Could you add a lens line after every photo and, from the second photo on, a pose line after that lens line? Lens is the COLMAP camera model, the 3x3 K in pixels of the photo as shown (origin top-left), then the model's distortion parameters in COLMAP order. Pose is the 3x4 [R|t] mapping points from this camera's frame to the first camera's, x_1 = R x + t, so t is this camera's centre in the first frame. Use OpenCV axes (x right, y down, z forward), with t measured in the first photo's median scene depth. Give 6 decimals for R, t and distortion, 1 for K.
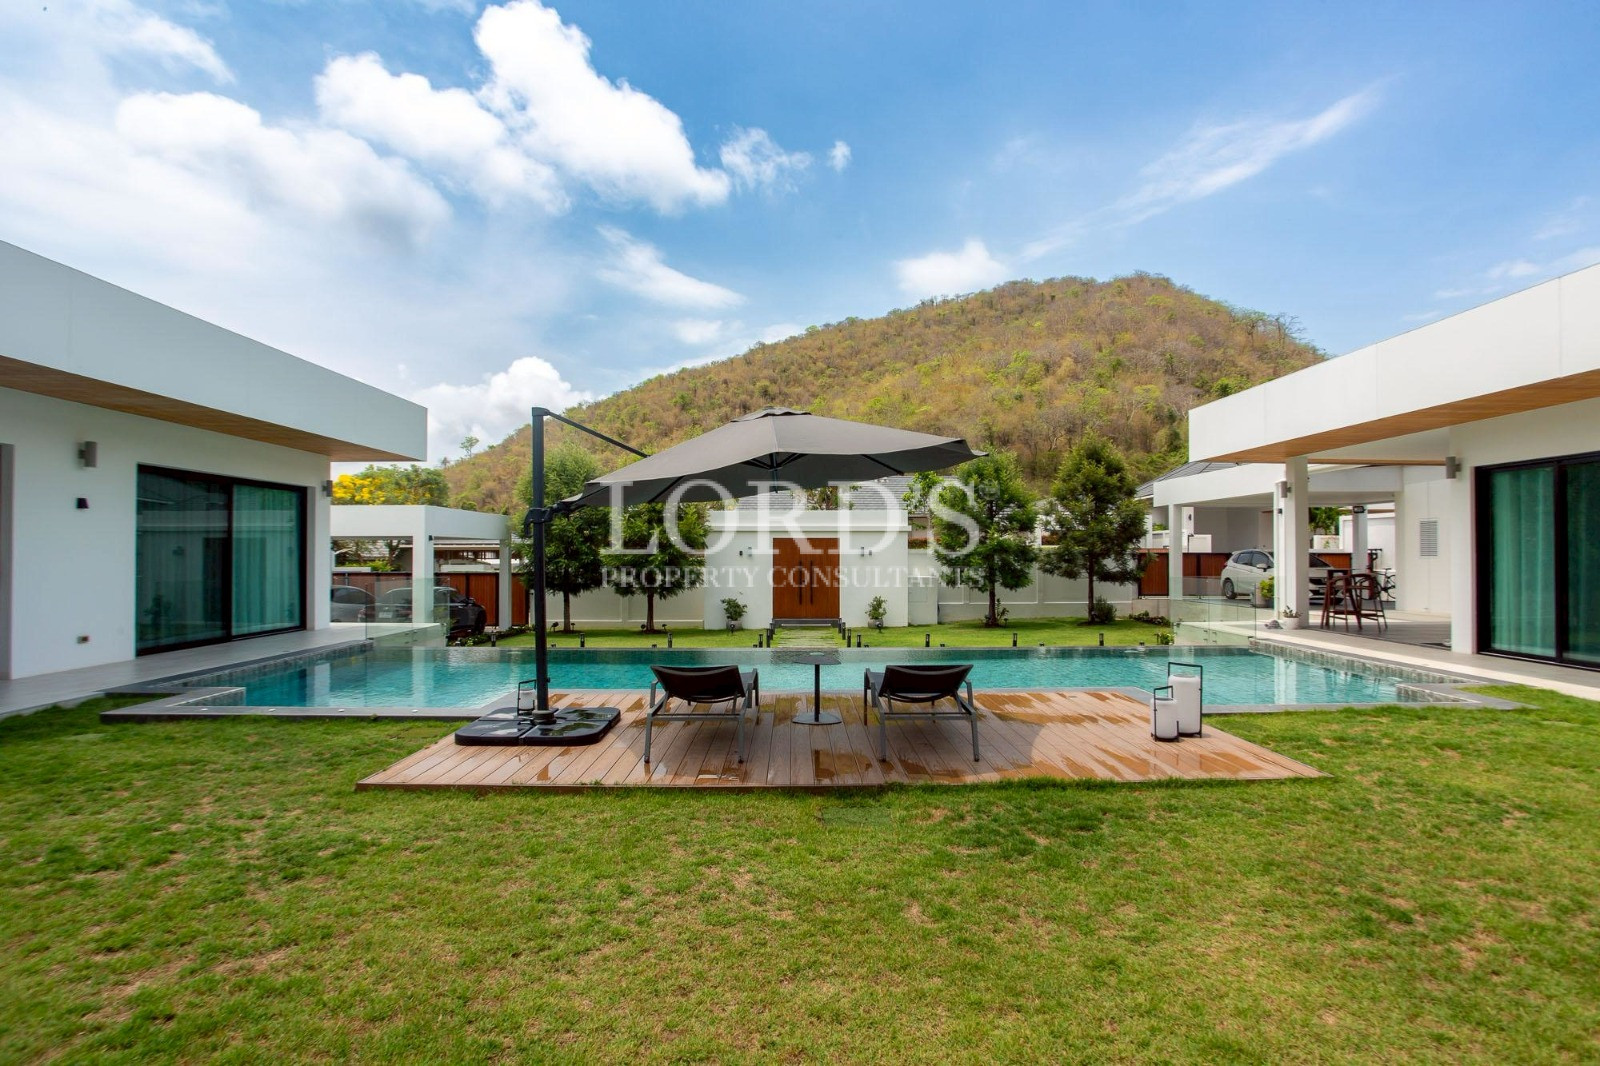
lens RADIAL K [[785.0, 0, 807.1], [0, 785.0, 530.7], [0, 0, 1]] dist [-0.044737, 0.014268]
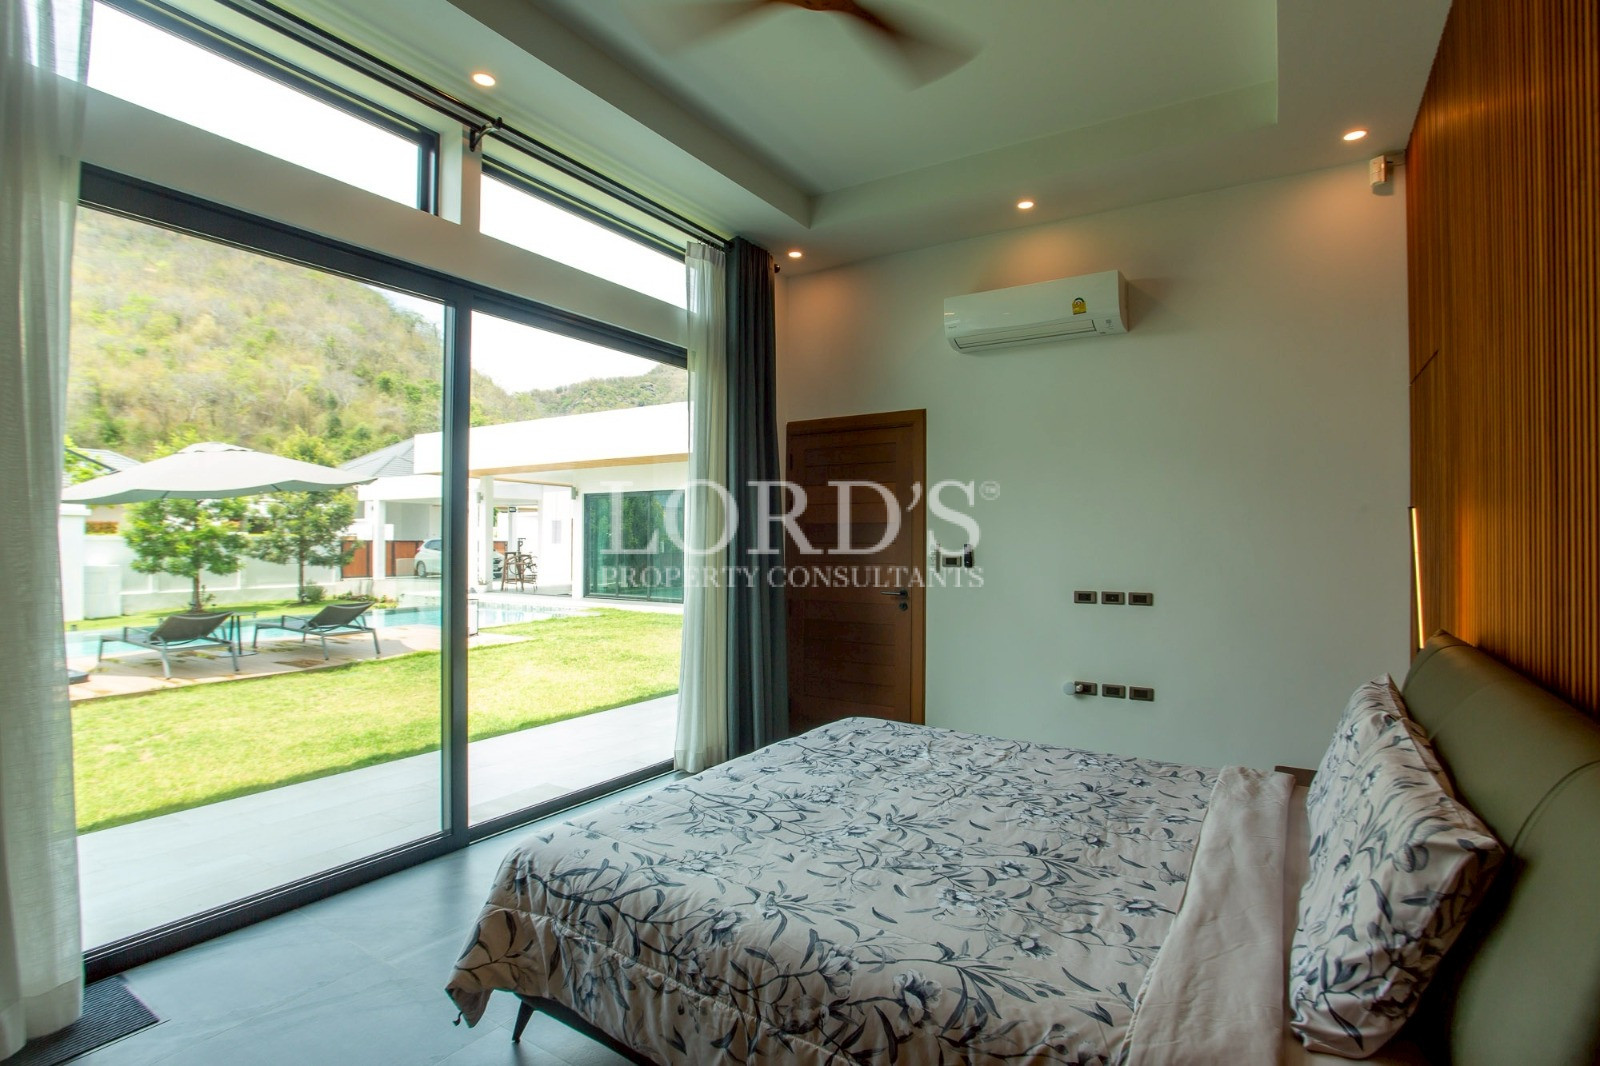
lens RADIAL K [[785.0, 0, 807.1], [0, 785.0, 530.7], [0, 0, 1]] dist [-0.044737, 0.014268]
pose [[0.533836, 0.013228, 0.845485, -0.035197], [-0.027092, 0.999632, 0.001466, -0.001090], [-0.845154, -0.023689, 0.533998, -0.036482]]
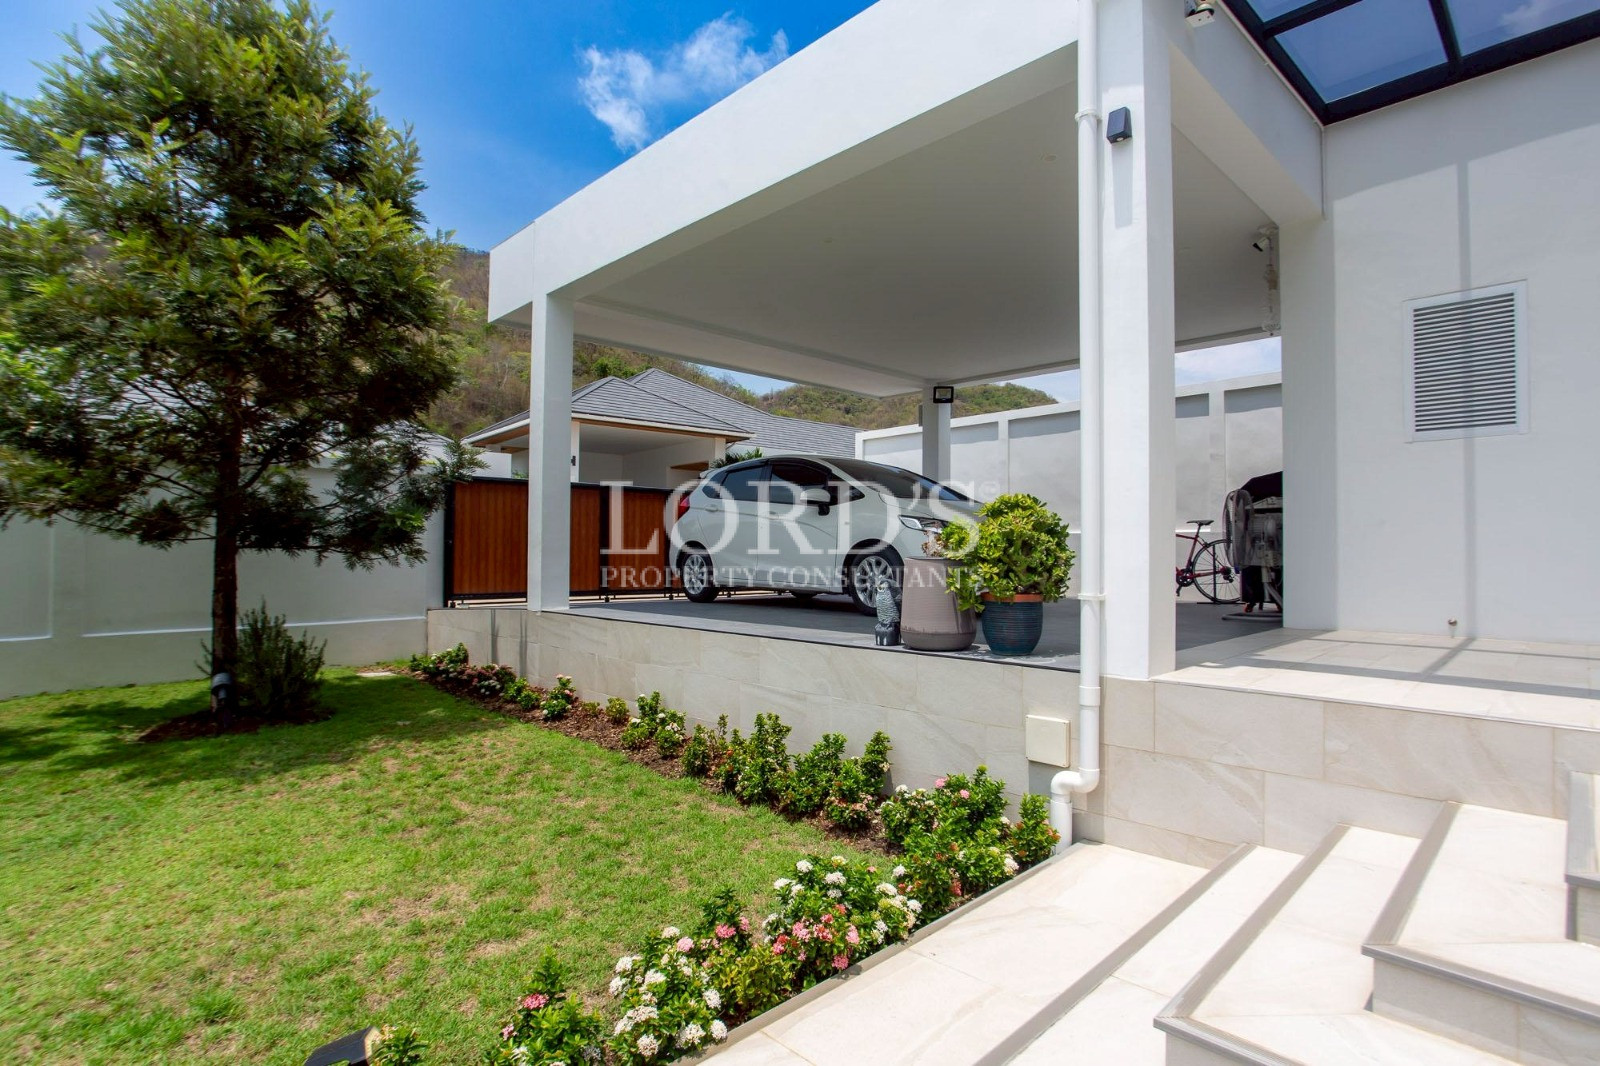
lens RADIAL K [[785.0, 0, 807.1], [0, 785.0, 530.7], [0, 0, 1]] dist [-0.044737, 0.014268]
pose [[0.722931, 0.023656, 0.690515, 0.065127], [-0.026493, 0.999628, -0.006509, 0.010995], [-0.690412, -0.013588, 0.723289, 0.137717]]
